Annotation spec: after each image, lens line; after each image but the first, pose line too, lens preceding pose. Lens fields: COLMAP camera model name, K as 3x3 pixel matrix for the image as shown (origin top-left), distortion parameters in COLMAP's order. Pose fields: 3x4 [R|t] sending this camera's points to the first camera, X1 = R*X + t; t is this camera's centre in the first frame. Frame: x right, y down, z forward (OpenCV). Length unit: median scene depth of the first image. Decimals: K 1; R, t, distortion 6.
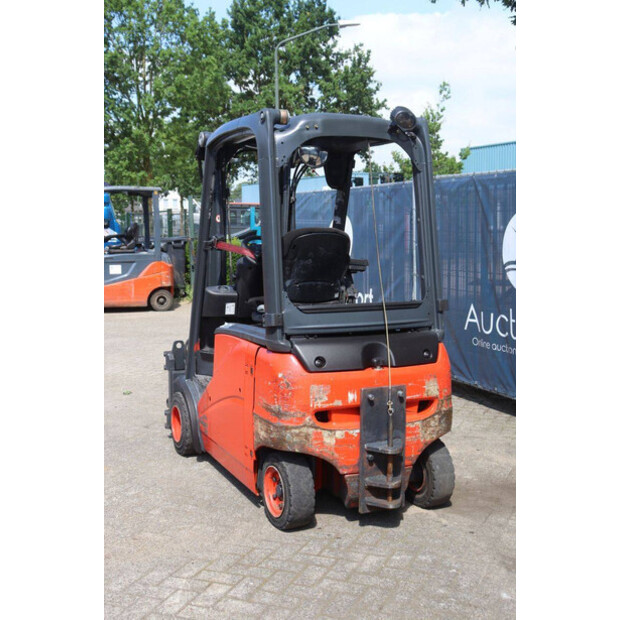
lens RADIAL K [[807.9, 0, 309.1], [0, 807.9, 312.4], [0, 0, 1]] dist [0.051050, 0.054858]
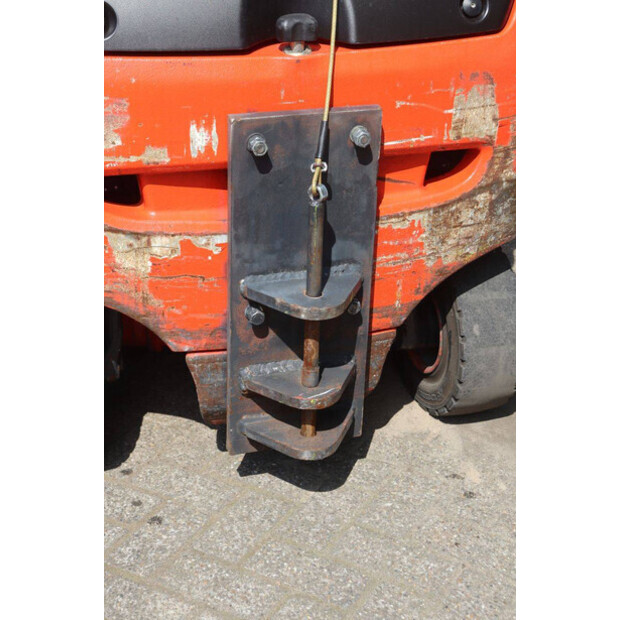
lens RADIAL K [[1222.2, 0, 322.2], [0, 1222.2, 309.9], [0, 0, 1]] dist [0.231598, -0.069004]
pose [[0.992179, 0.086113, -0.090362, 0.142185], [-0.048001, 0.931475, 0.360623, -0.009972], [0.115224, -0.353466, 0.928324, 0.500038]]
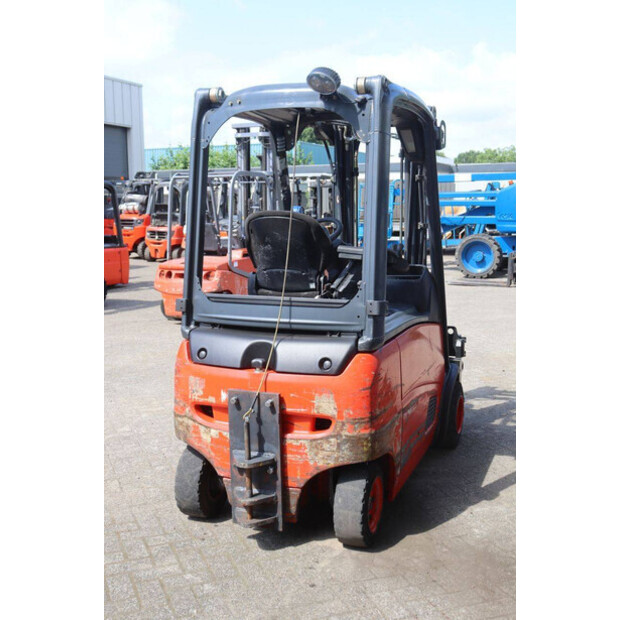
lens RADIAL K [[742.9, 0, 321.3], [0, 742.9, 308.5], [0, 0, 1]] dist [-0.014507, 0.016791]
pose [[0.699869, 0.100437, -0.707174, 0.679381], [-0.073343, 0.994936, 0.068721, -0.057653], [0.710496, 0.003770, 0.703692, 0.456772]]
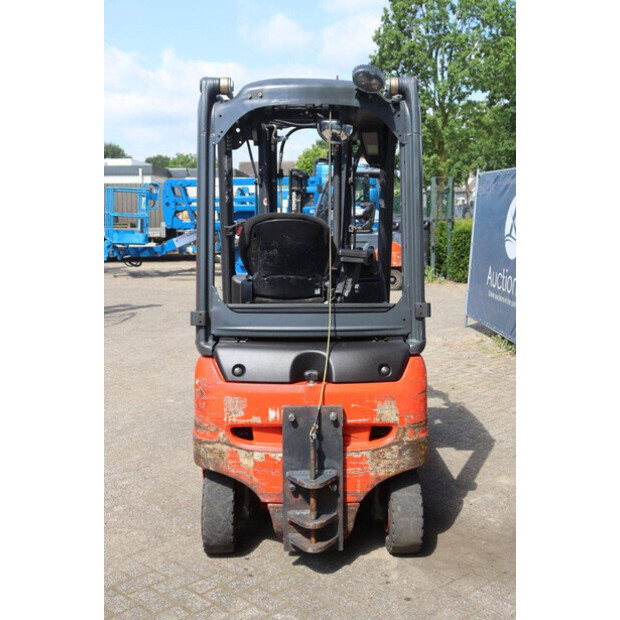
lens RADIAL K [[760.3, 0, 309.9], [0, 760.3, 309.2], [0, 0, 1]] dist [-0.058016, 0.383454]
pose [[0.917477, 0.051774, -0.394404, 0.374360], [-0.040333, 0.998492, 0.037248, -0.034537], [0.395738, -0.018267, 0.918182, 0.272420]]
